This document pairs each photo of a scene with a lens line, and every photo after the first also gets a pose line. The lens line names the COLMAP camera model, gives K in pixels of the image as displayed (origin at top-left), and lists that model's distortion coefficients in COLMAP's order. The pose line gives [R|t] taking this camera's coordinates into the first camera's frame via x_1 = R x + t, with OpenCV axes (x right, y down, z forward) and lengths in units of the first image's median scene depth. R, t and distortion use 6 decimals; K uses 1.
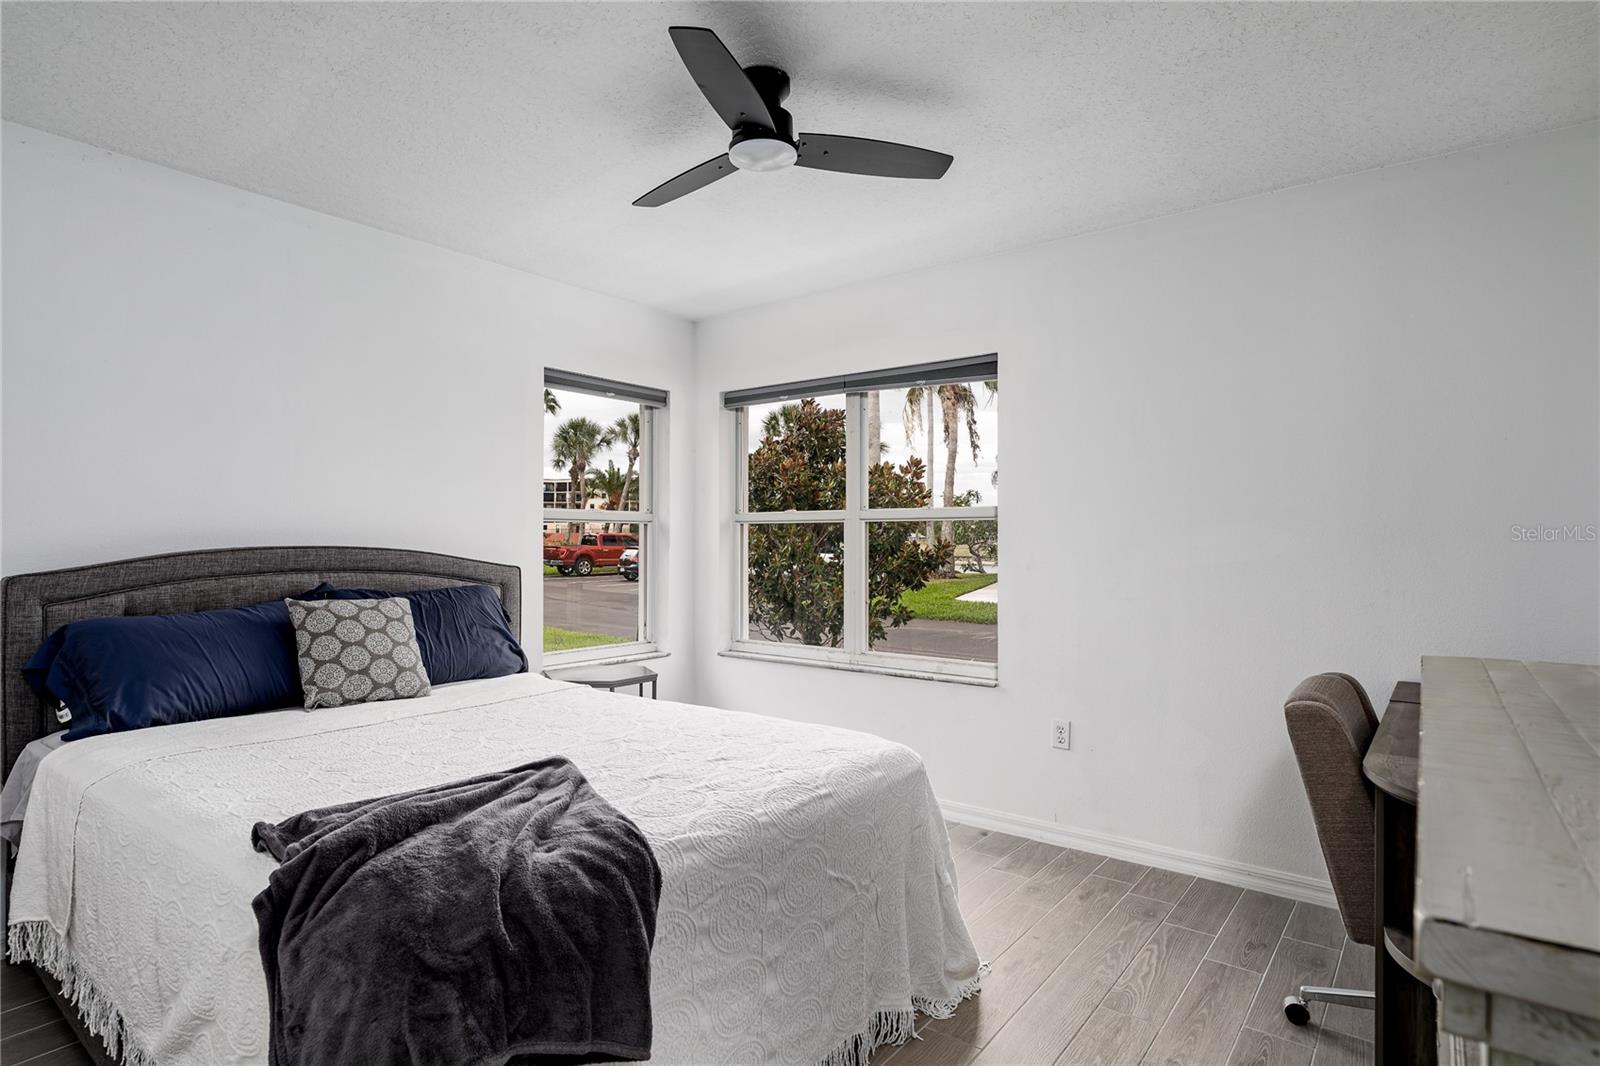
lens RADIAL K [[857.2, 0, 804.5], [0, 857.2, 534.0], [0, 0, 1]] dist [-0.002702, -0.001751]
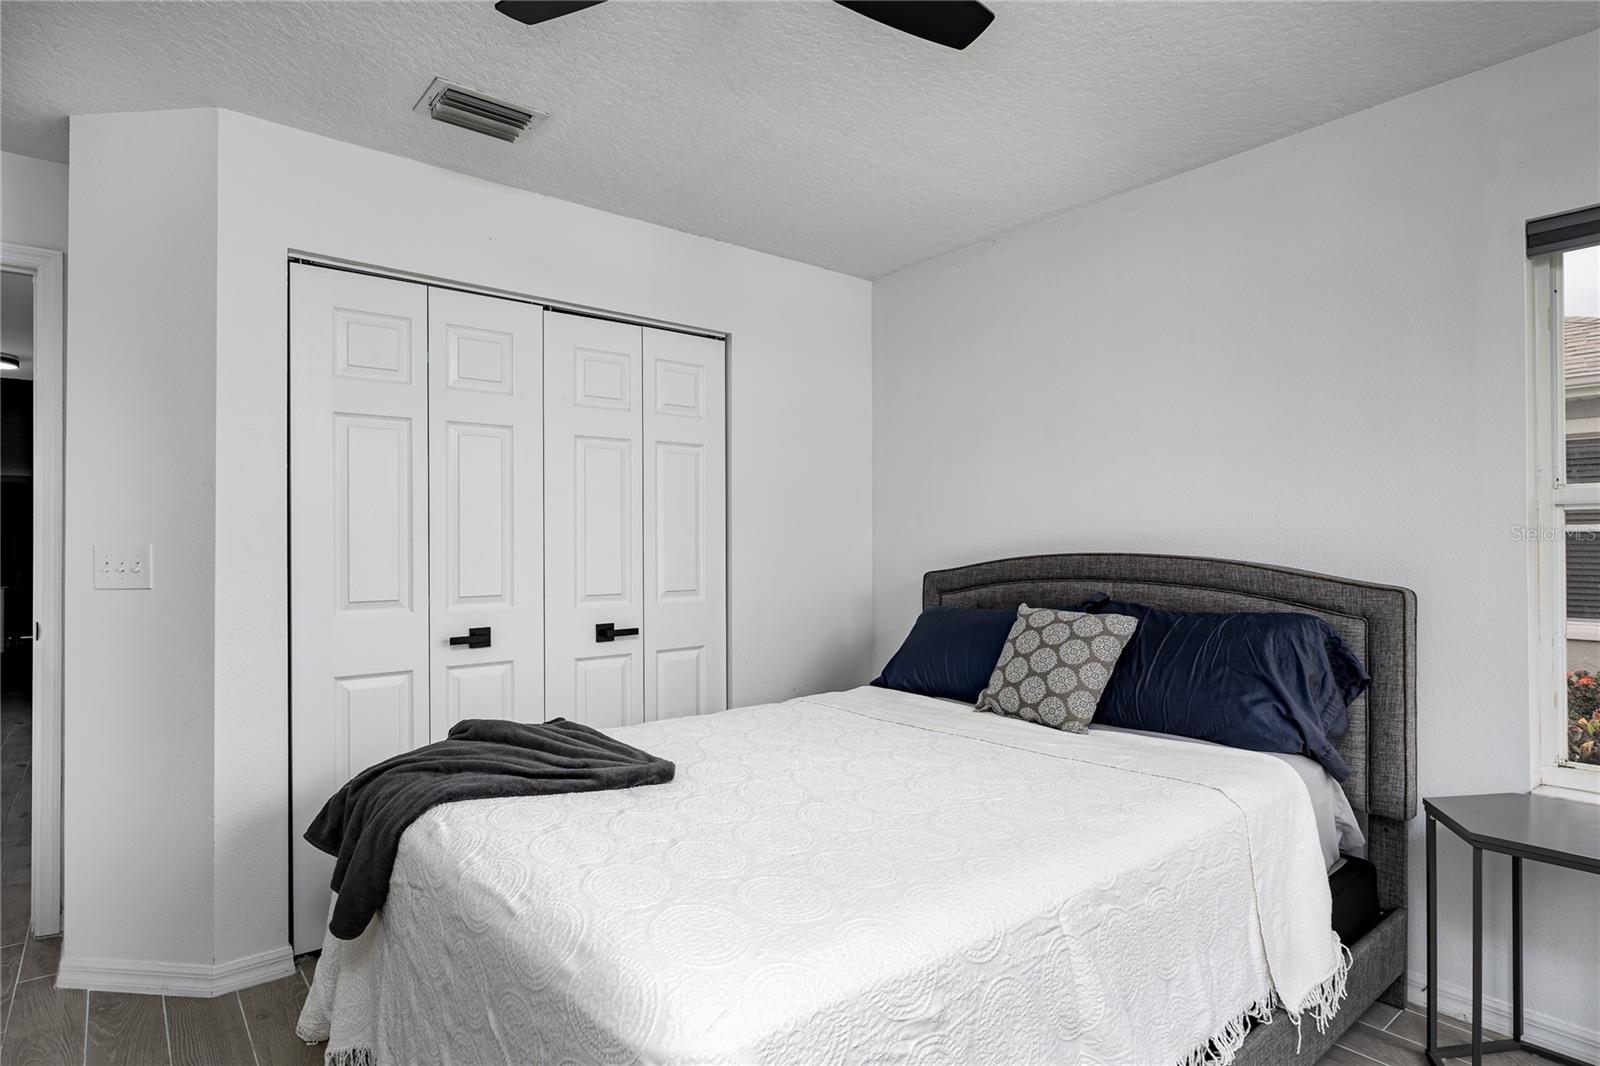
lens RADIAL K [[857.2, 0, 802.6], [0, 857.2, 540.2], [0, 0, 1]] dist [-0.002702, -0.001751]
pose [[-0.233042, -0.010944, -0.972405, 0.424261], [0.005253, 0.999908, -0.012512, 0.010228], [0.972453, -0.008024, -0.232963, 0.913725]]
